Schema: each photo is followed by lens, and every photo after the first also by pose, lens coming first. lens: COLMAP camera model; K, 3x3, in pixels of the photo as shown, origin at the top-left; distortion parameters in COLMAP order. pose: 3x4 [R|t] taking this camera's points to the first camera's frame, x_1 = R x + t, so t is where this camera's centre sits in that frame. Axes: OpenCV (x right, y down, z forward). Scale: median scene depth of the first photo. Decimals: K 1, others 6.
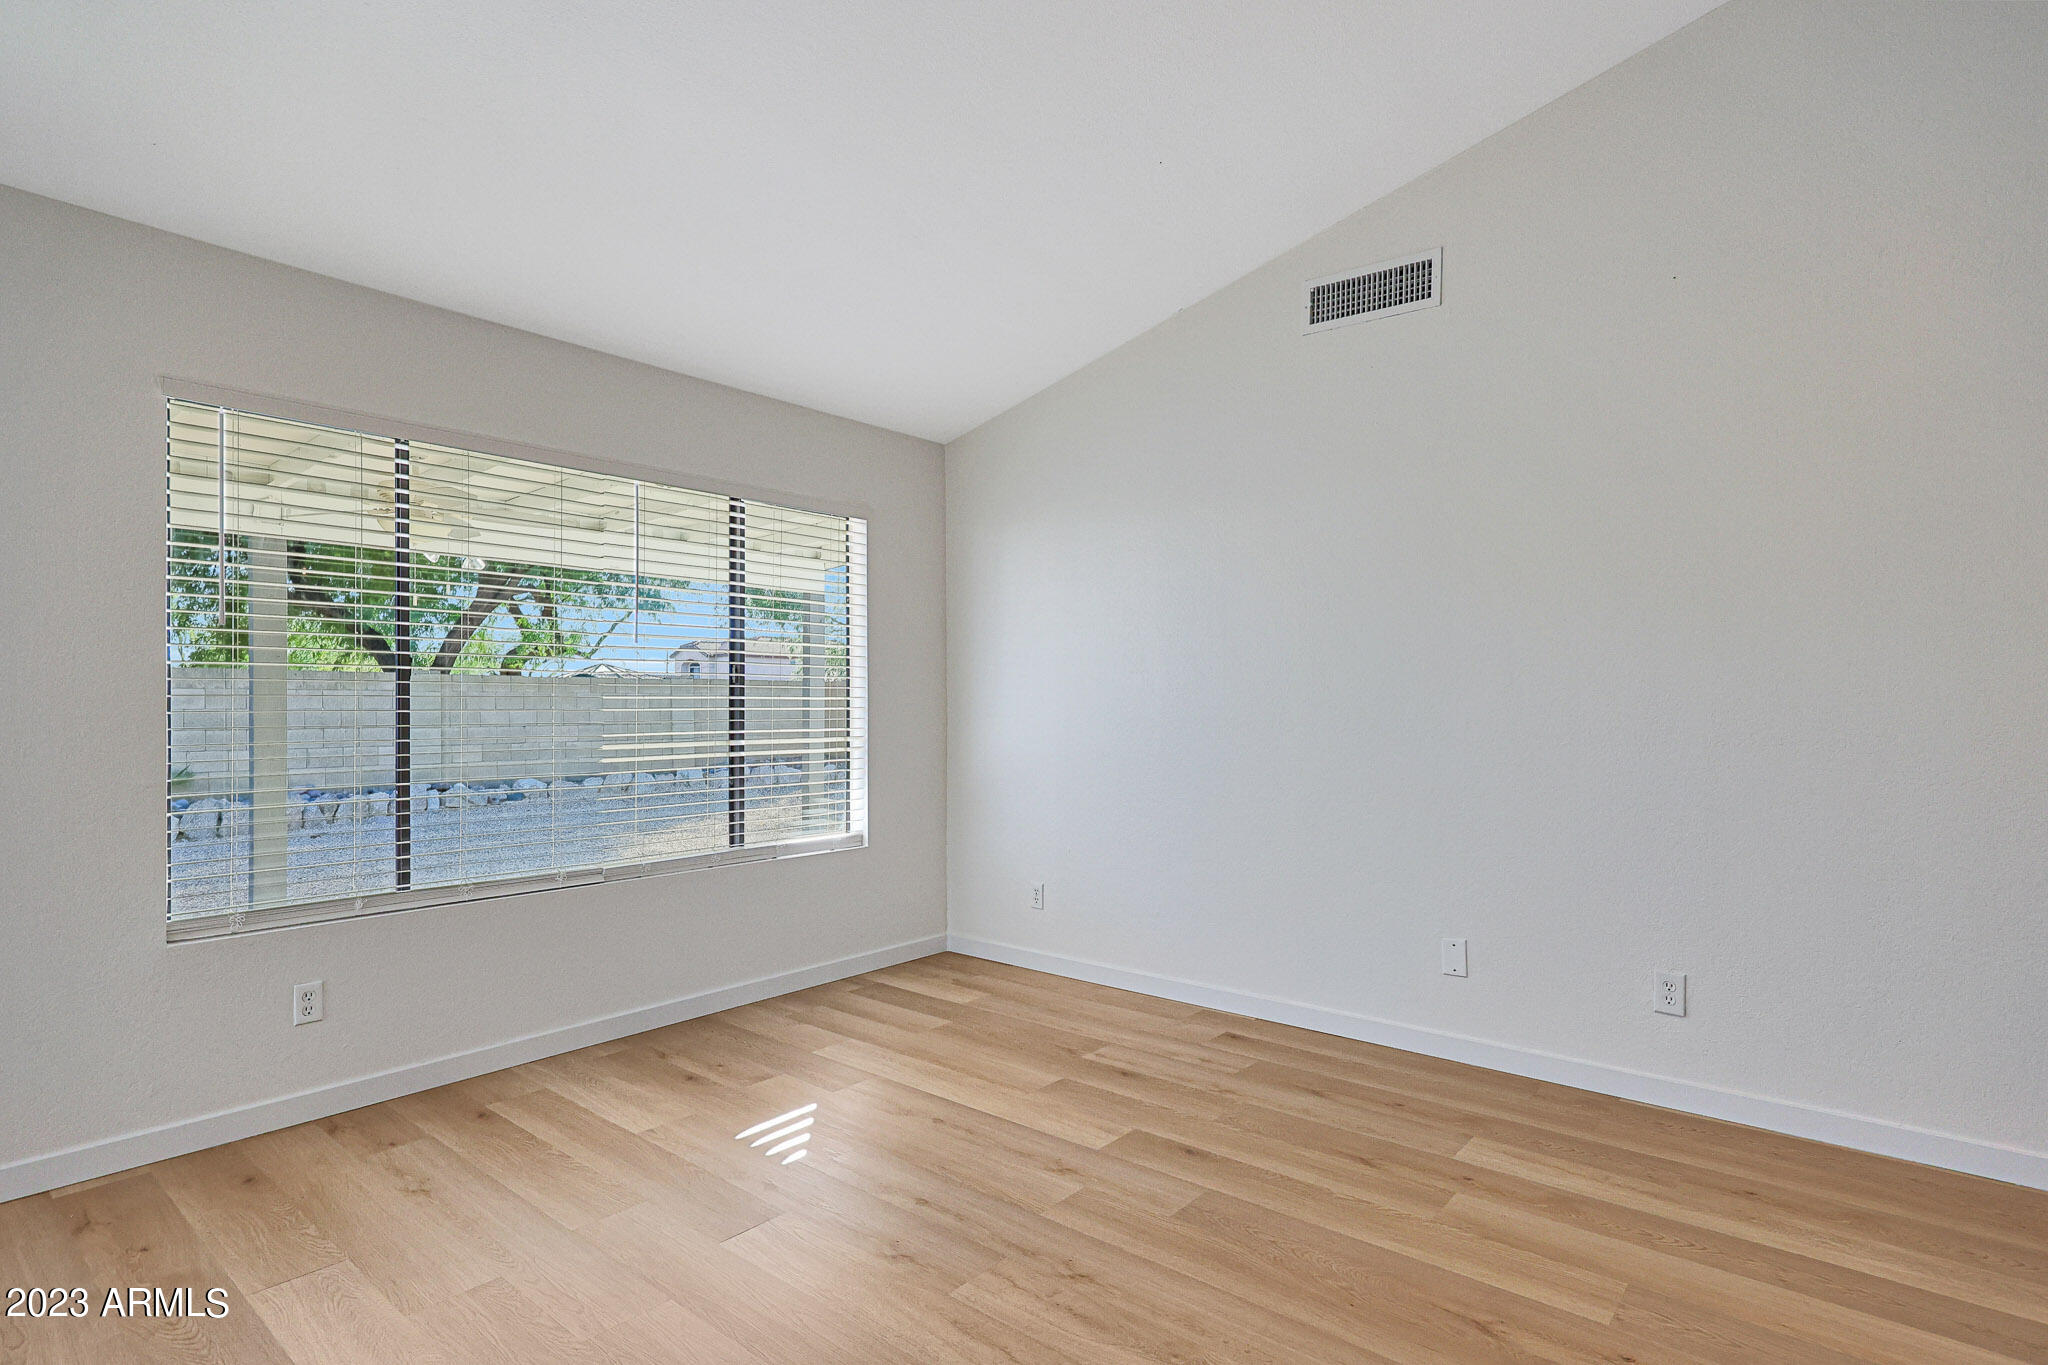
lens RADIAL K [[1029.1, 0, 1025.4], [0, 1029.1, 721.5], [0, 0, 1]] dist [0.001249, 0.000164]
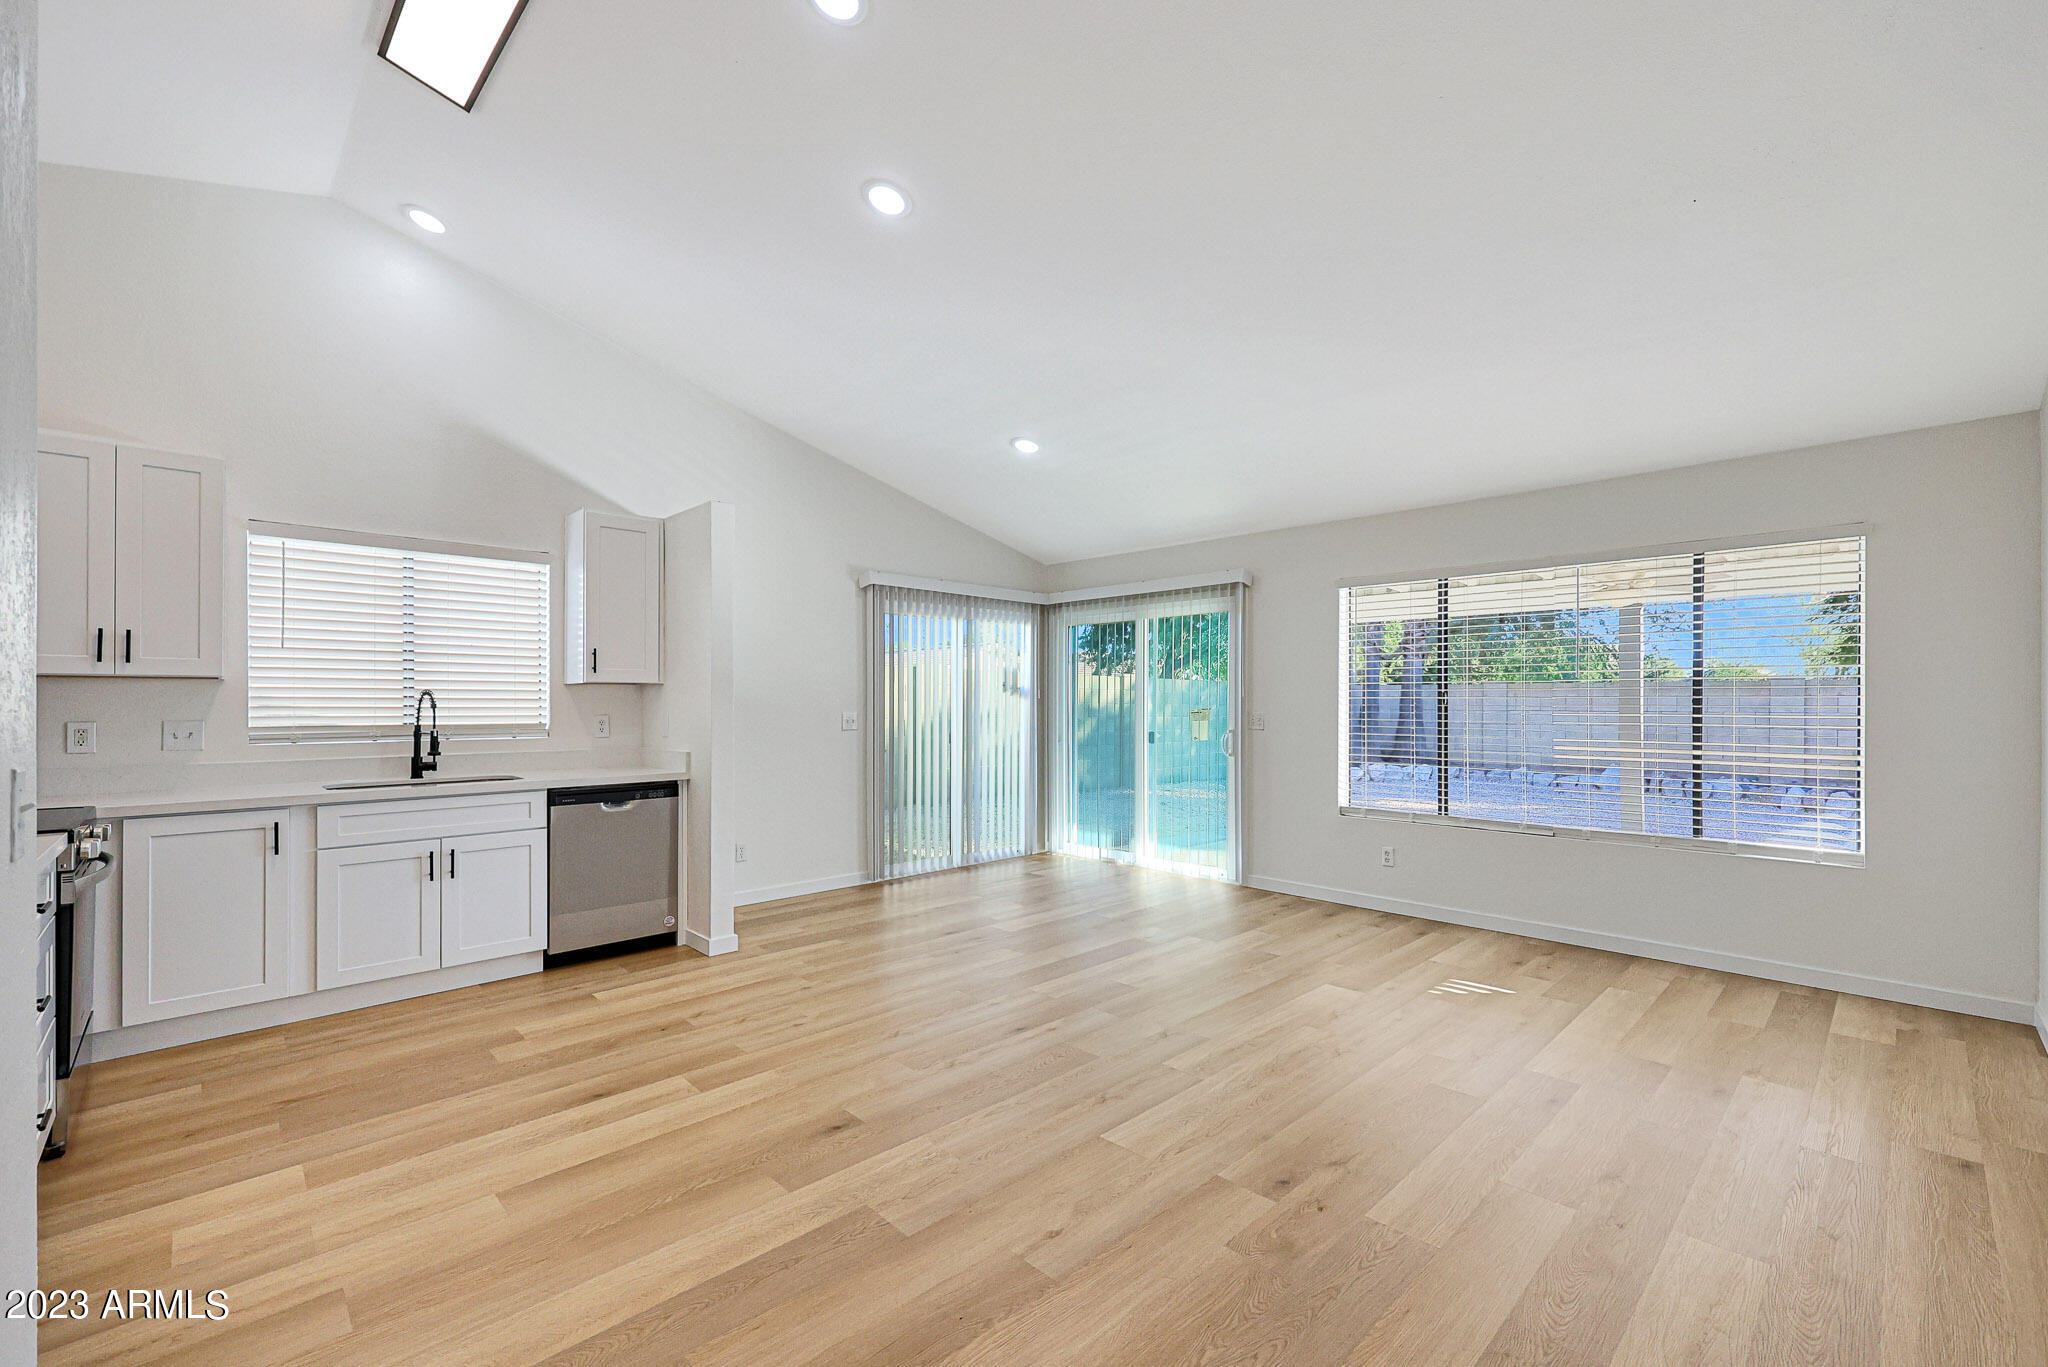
lens RADIAL K [[871.5, 0, 1093.1], [0, 871.5, 690.8], [0, 0, 1]] dist [-0.000884, -0.000206]
pose [[-0.063094, -0.014660, -0.997900, 0.857362], [-0.020478, 0.999701, -0.013392, -0.025918], [0.997797, 0.019590, -0.063375, 0.366696]]
